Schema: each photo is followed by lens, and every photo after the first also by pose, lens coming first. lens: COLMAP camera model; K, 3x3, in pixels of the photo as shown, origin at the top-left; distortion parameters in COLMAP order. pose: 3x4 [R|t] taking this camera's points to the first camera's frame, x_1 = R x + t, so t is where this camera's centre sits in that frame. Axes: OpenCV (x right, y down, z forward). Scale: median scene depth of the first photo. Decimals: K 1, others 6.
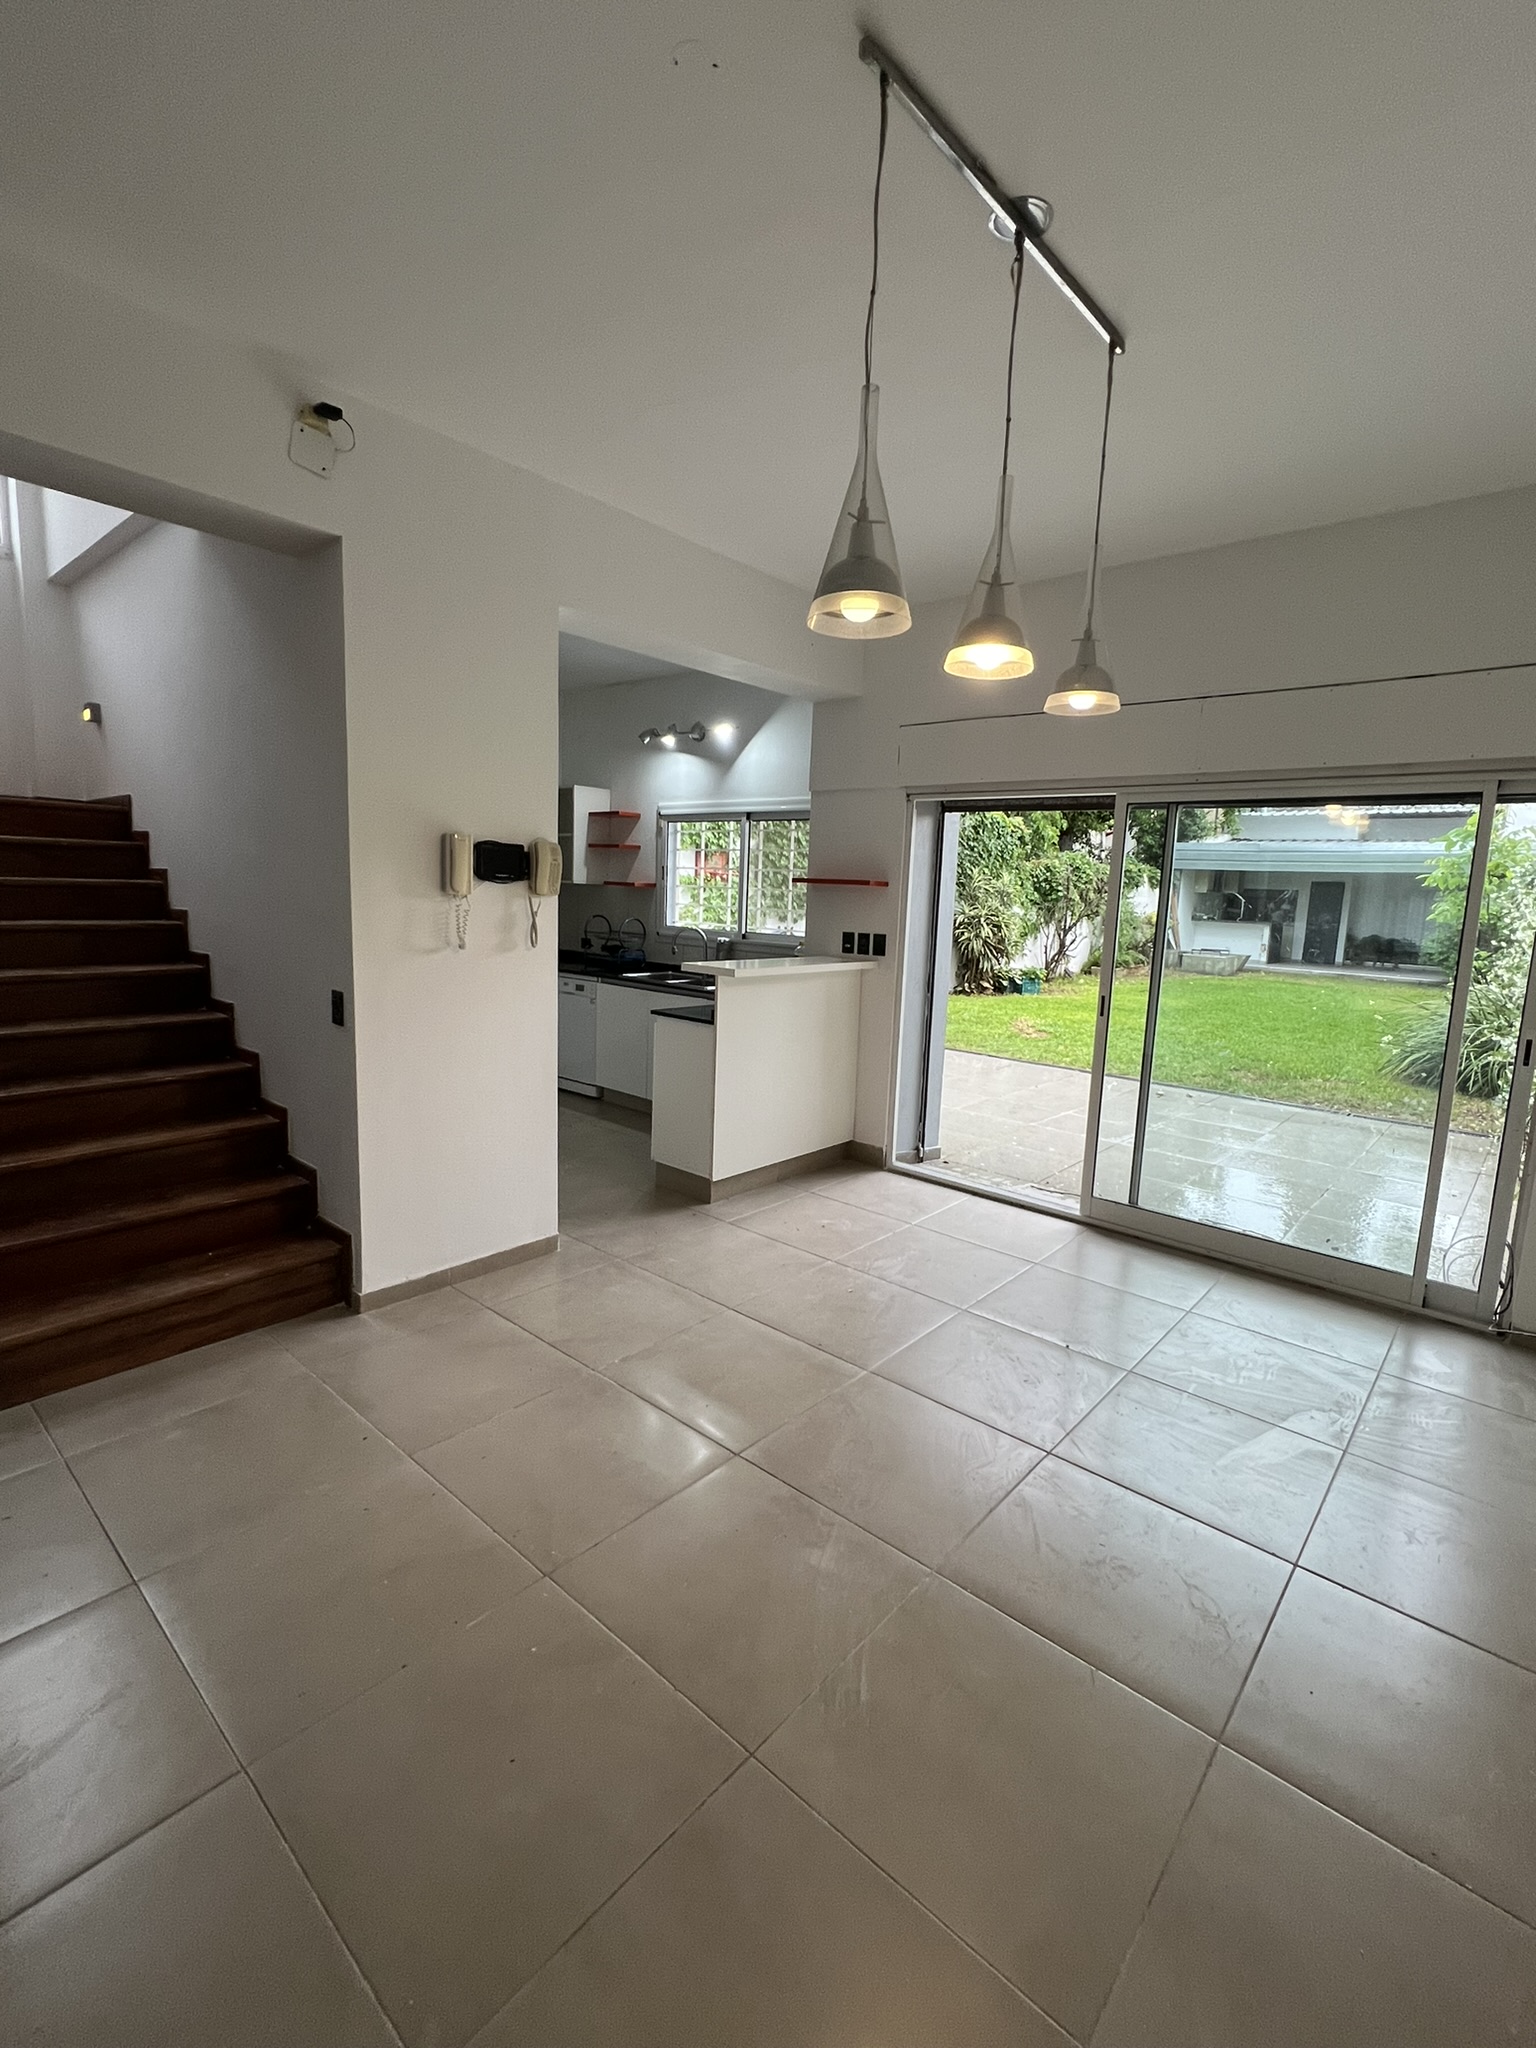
lens RADIAL K [[921.6, 0, 782.3], [0, 921.6, 1013.4], [0, 0, 1]] dist [-0.002746, -0.000133]
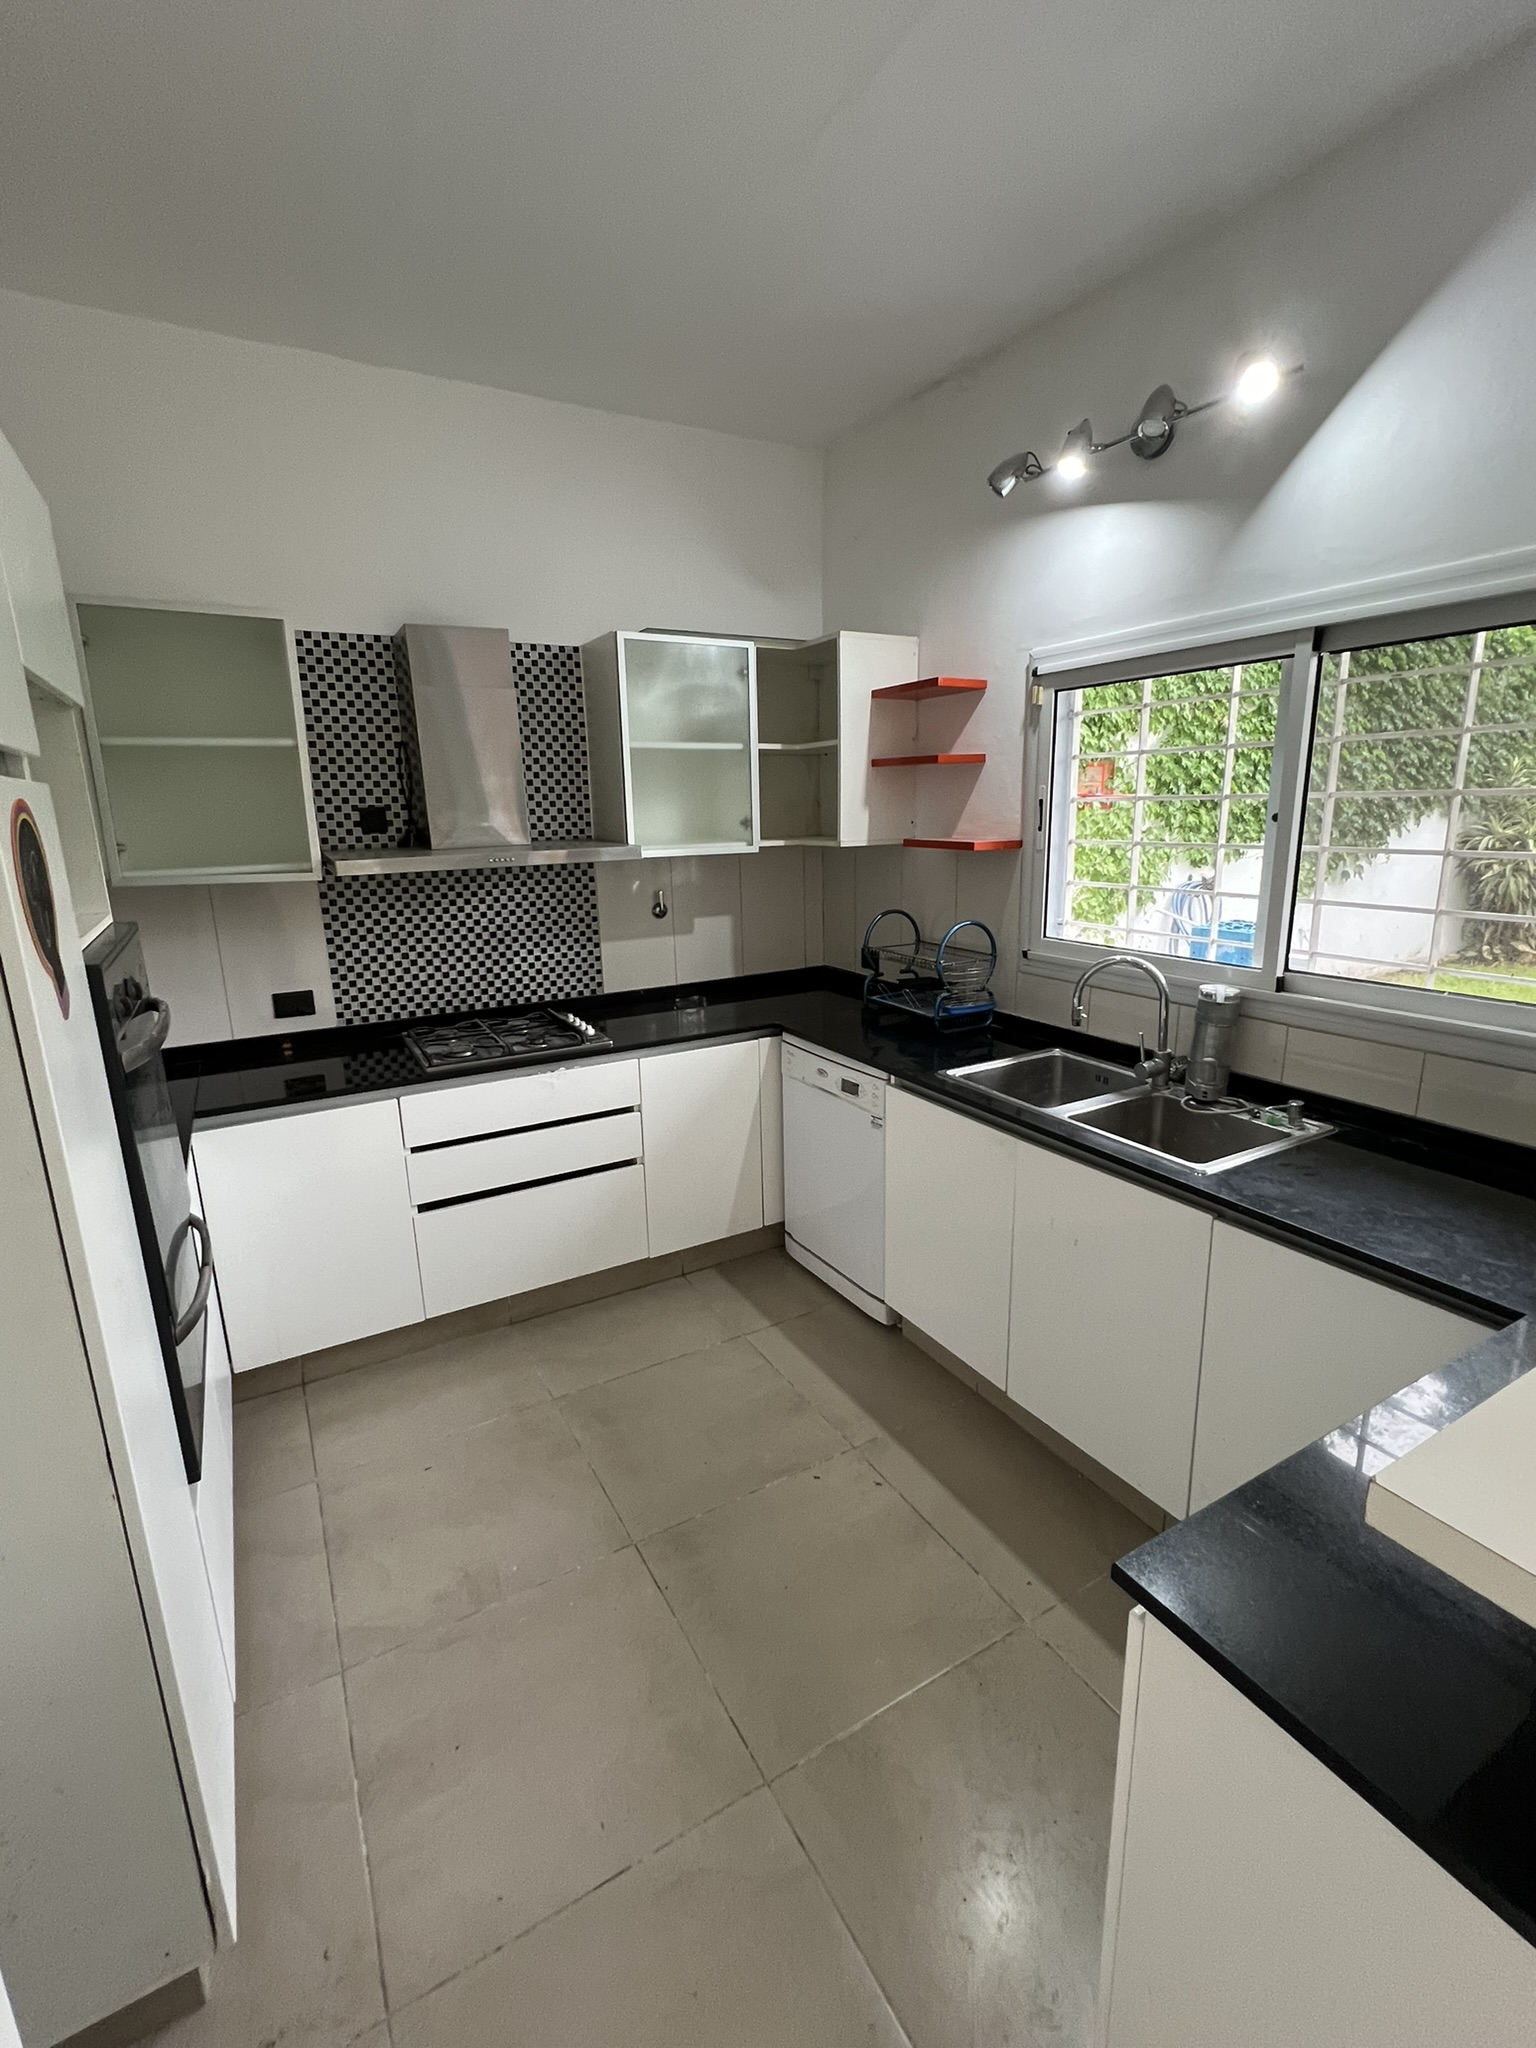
lens RADIAL K [[921.6, 0, 773.3], [0, 921.6, 1021.2], [0, 0, 1]] dist [-0.002746, -0.000133]
pose [[0.941630, 0.019505, -0.336084, -0.099716], [0.011450, 0.995887, 0.089875, -0.095878], [0.336454, -0.088477, 0.937534, 0.542763]]
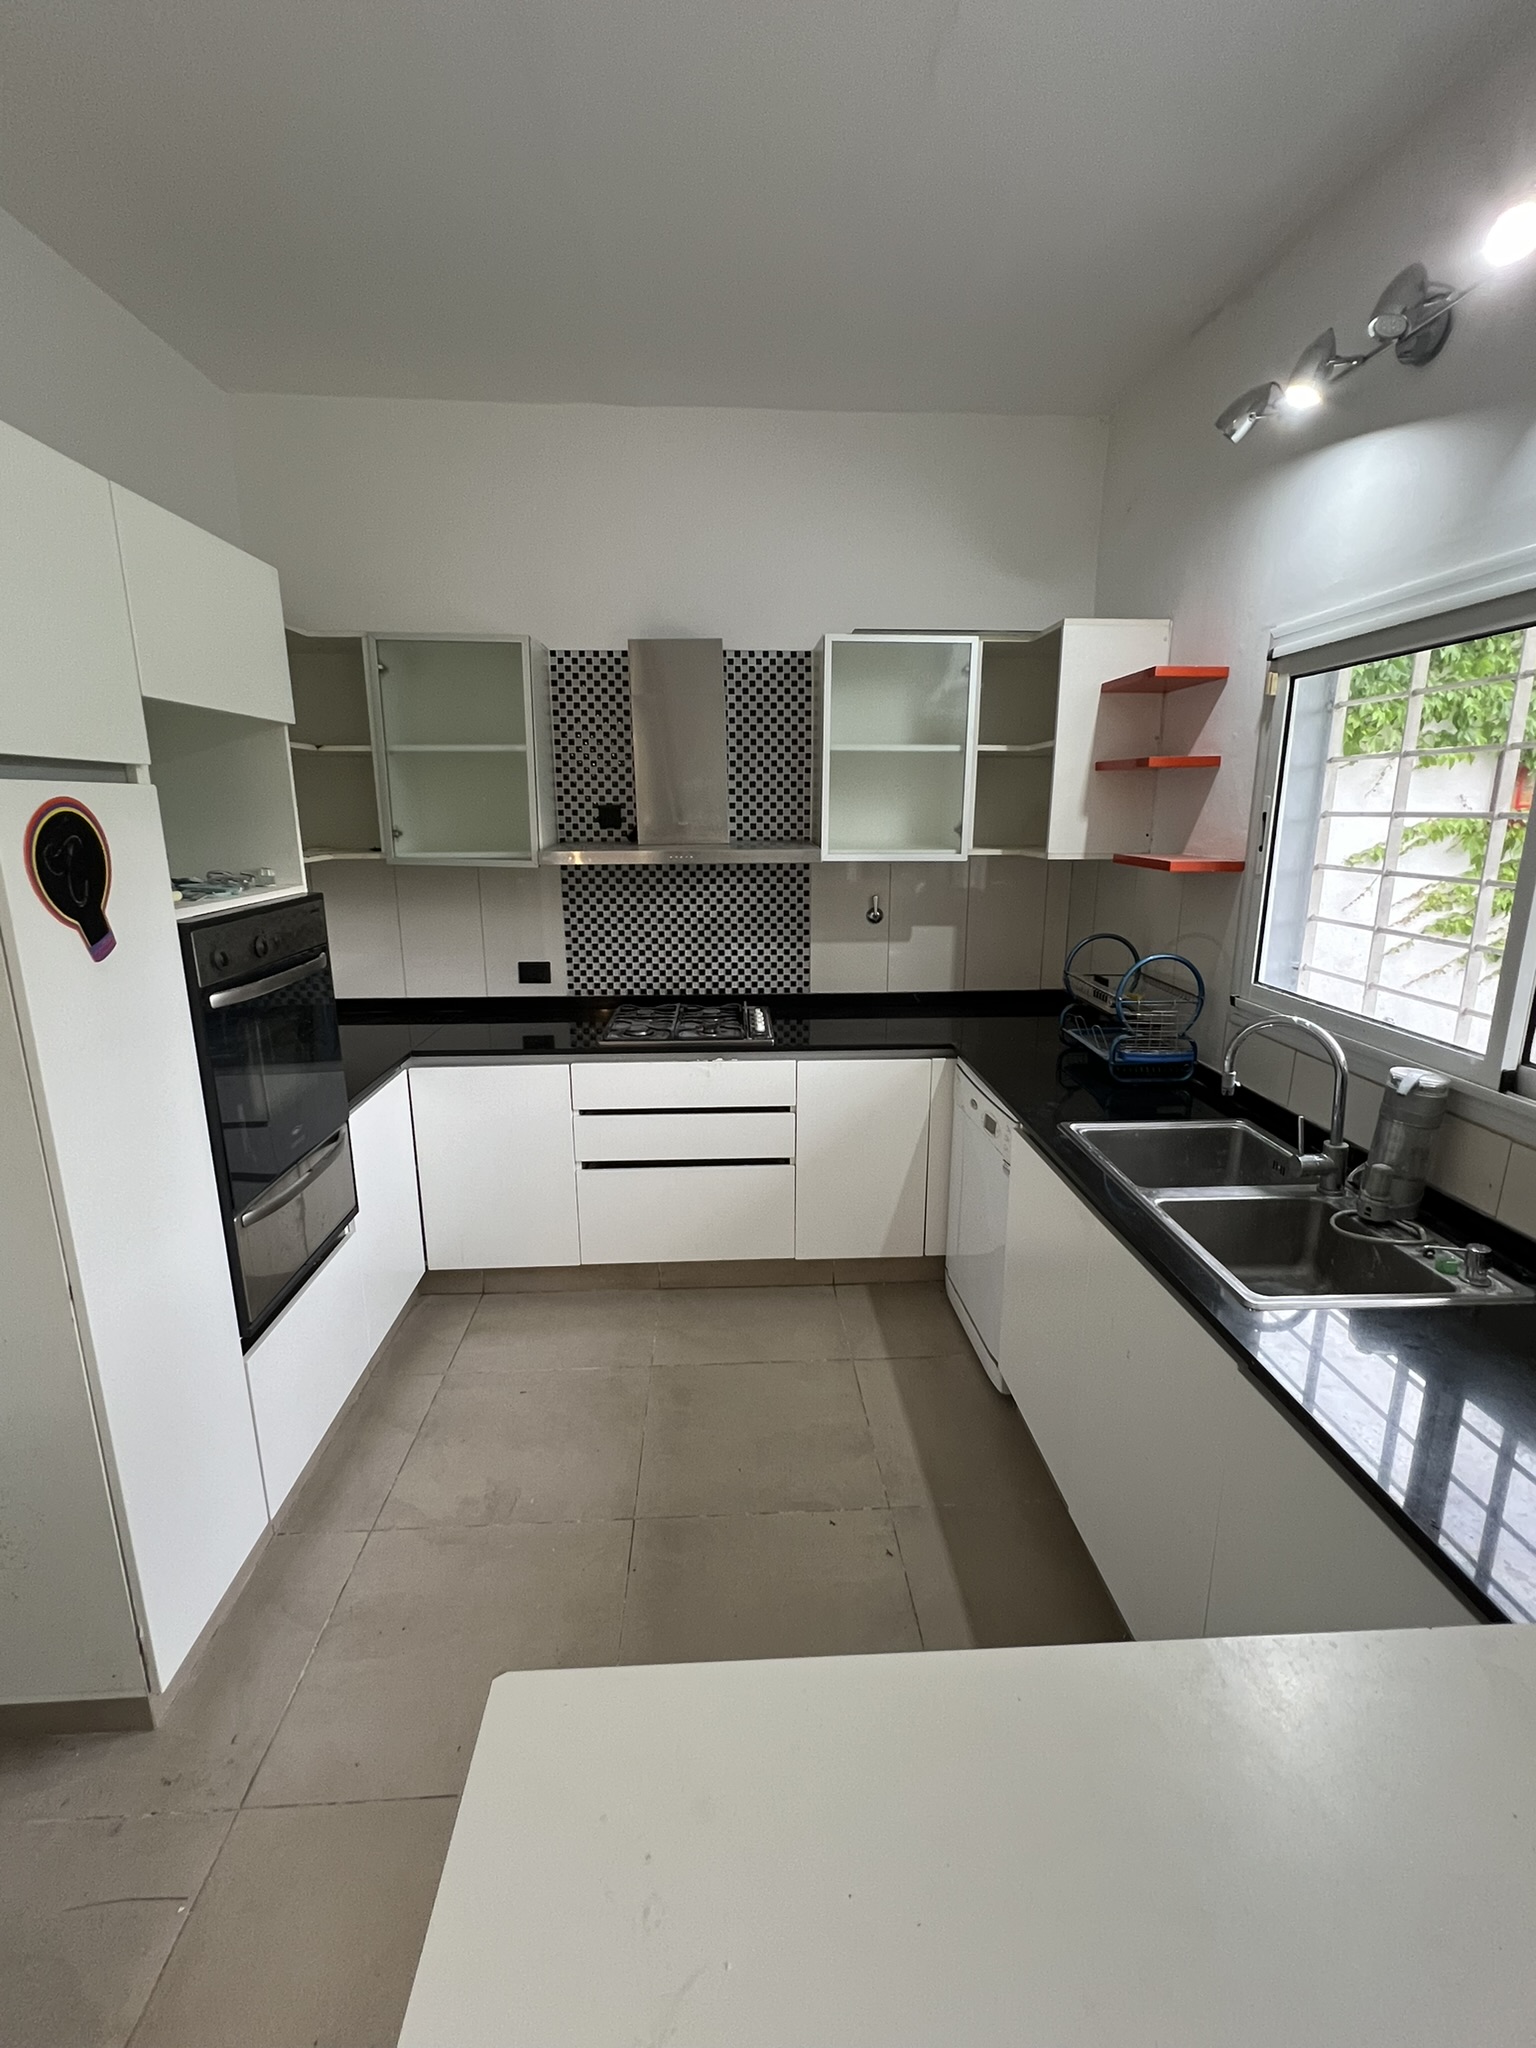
lens RADIAL K [[921.6, 0, 762.7], [0, 921.6, 1022.4], [0, 0, 1]] dist [-0.002746, -0.000133]
pose [[0.690529, 0.127091, -0.712052, -0.004120], [-0.072188, 0.991636, 0.106987, -0.103761], [0.719694, -0.022476, 0.693928, 0.616177]]
